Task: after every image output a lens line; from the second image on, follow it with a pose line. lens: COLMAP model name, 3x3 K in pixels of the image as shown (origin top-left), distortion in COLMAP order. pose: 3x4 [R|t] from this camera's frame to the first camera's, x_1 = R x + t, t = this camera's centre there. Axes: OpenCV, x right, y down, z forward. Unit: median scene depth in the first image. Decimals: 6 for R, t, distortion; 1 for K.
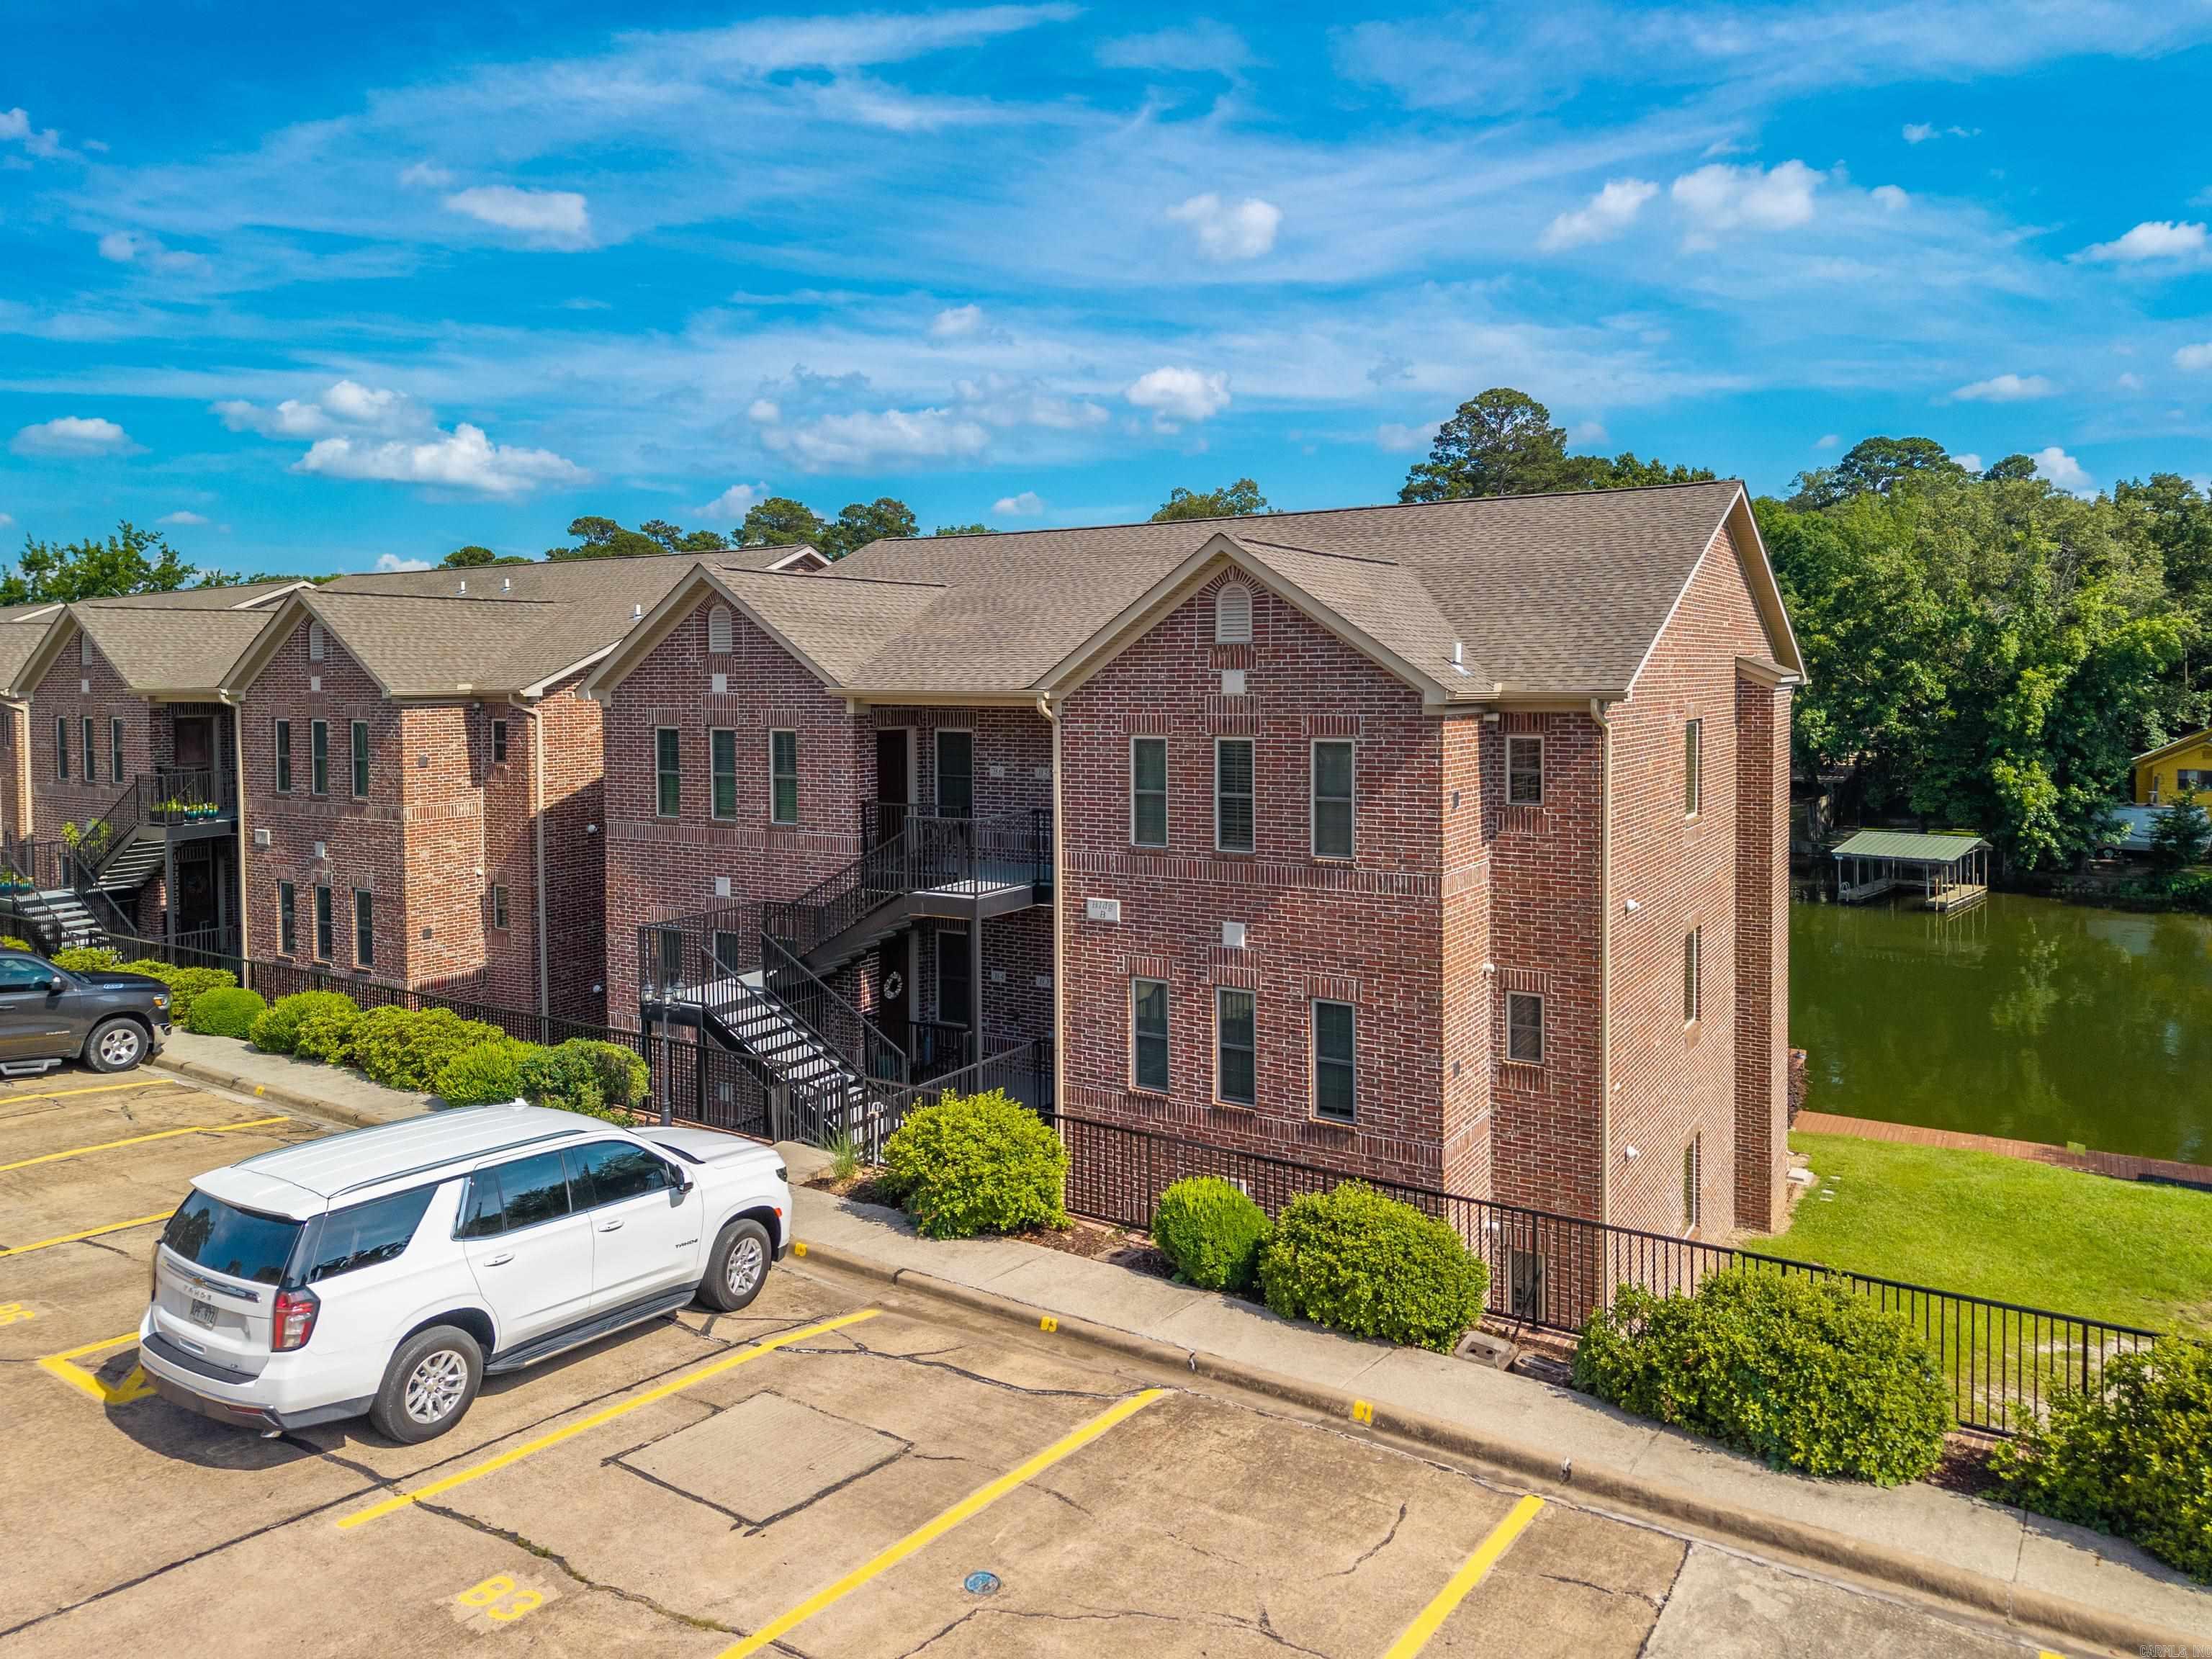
lens RADIAL K [[1546.3, 0, 1111.2], [0, 1546.3, 723.6], [0, 0, 1]] dist [-0.000640, -0.000478]
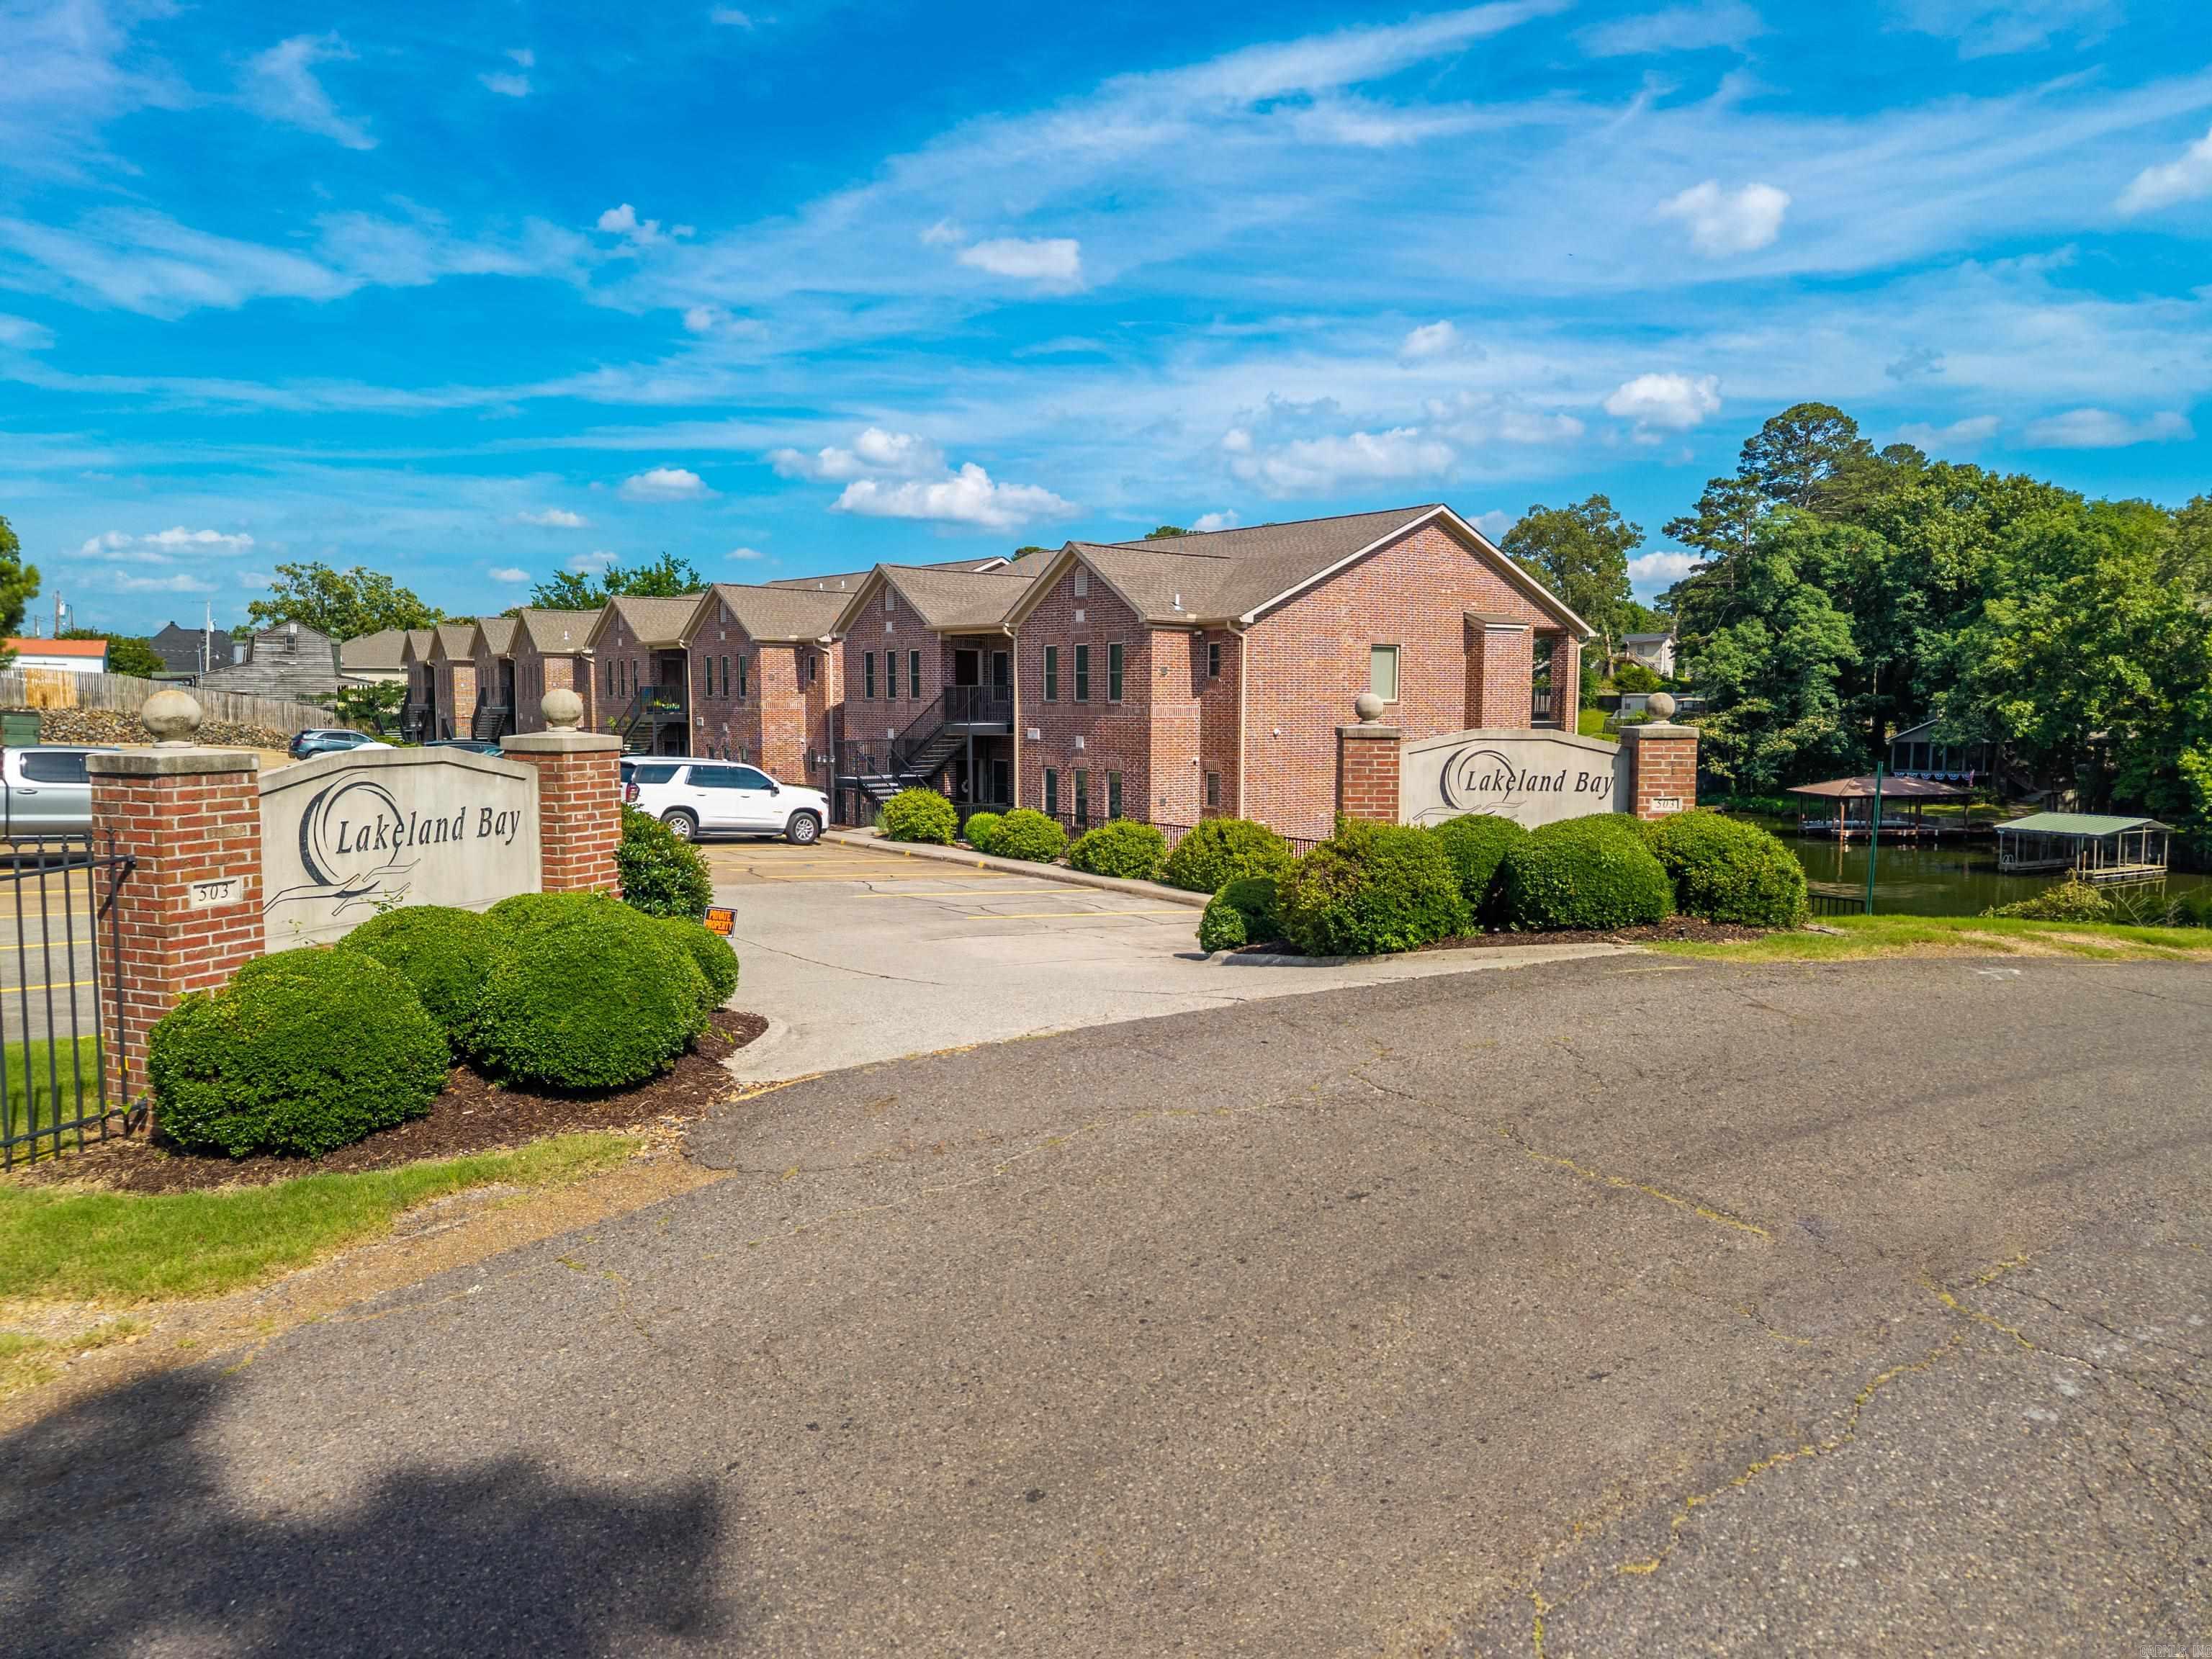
lens RADIAL K [[1497.9, 0, 1060.8], [0, 1497.9, 832.8], [0, 0, 1]] dist [0.007997, -0.007403]
pose [[0.945089, 0.042439, -0.324047, 0.175227], [-0.023046, 0.997719, 0.063453, 0.033035], [0.326001, -0.052501, 0.943911, -0.218842]]
